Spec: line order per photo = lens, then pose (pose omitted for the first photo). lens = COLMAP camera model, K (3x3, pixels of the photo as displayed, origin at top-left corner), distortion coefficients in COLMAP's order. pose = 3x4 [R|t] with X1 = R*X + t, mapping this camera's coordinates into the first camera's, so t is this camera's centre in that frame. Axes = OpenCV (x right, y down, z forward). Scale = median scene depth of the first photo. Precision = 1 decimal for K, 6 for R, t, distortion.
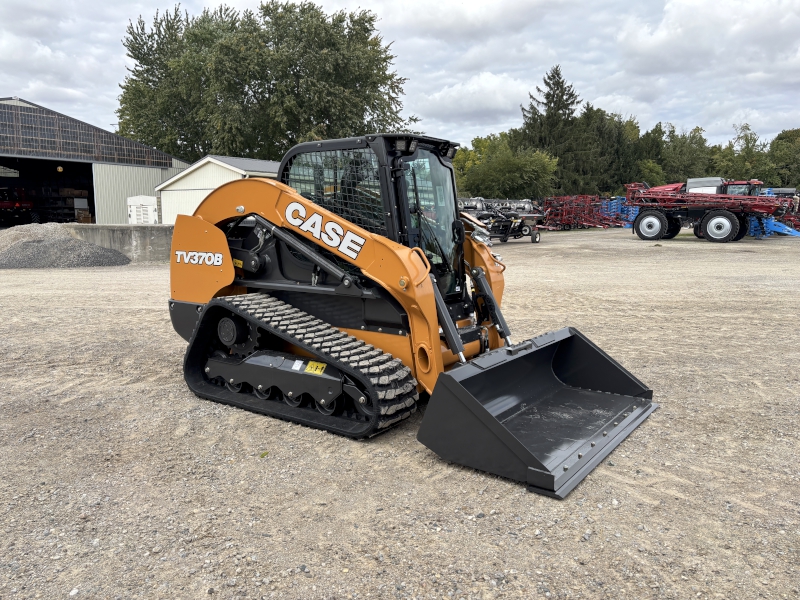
lens RADIAL K [[608.0, 0, 394.9], [0, 608.0, 301.7], [0, 0, 1]] dist [0.043901, -0.043743]
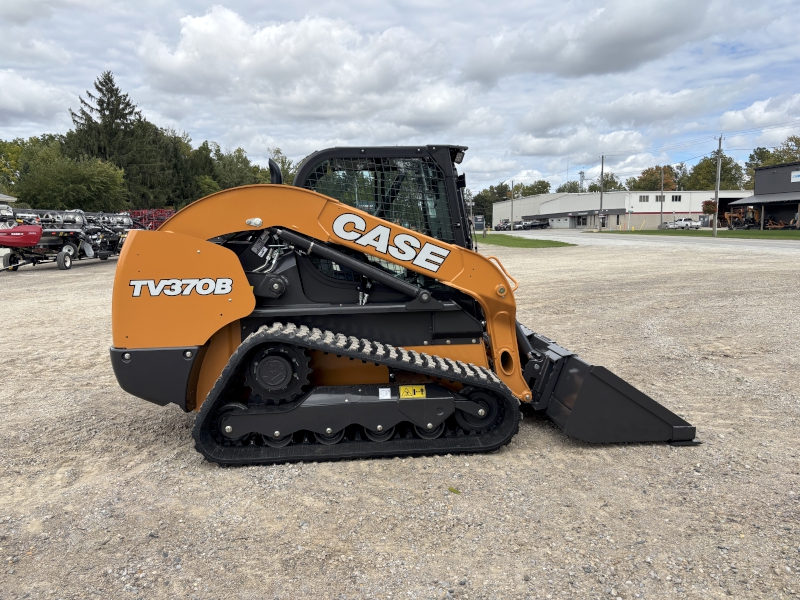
lens RADIAL K [[608.0, 0, 394.7], [0, 608.0, 295.4], [0, 0, 1]] dist [0.043901, -0.043743]
pose [[0.755244, -0.087570, 0.649567, -0.622374], [0.108714, 0.994044, 0.007610, -0.039104], [-0.646365, 0.064869, 0.760266, 0.258590]]
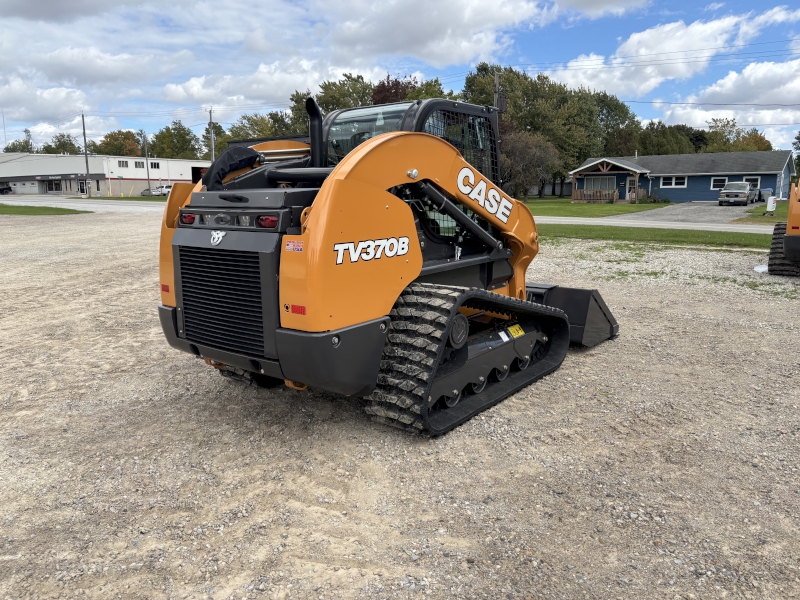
lens RADIAL K [[608.0, 0, 395.8], [0, 608.0, 304.0], [0, 0, 1]] dist [0.043901, -0.043743]
pose [[0.026453, -0.188426, 0.981731, -0.967939], [0.143519, 0.972616, 0.182810, -0.130682], [-0.989294, 0.136062, 0.052772, 0.963911]]
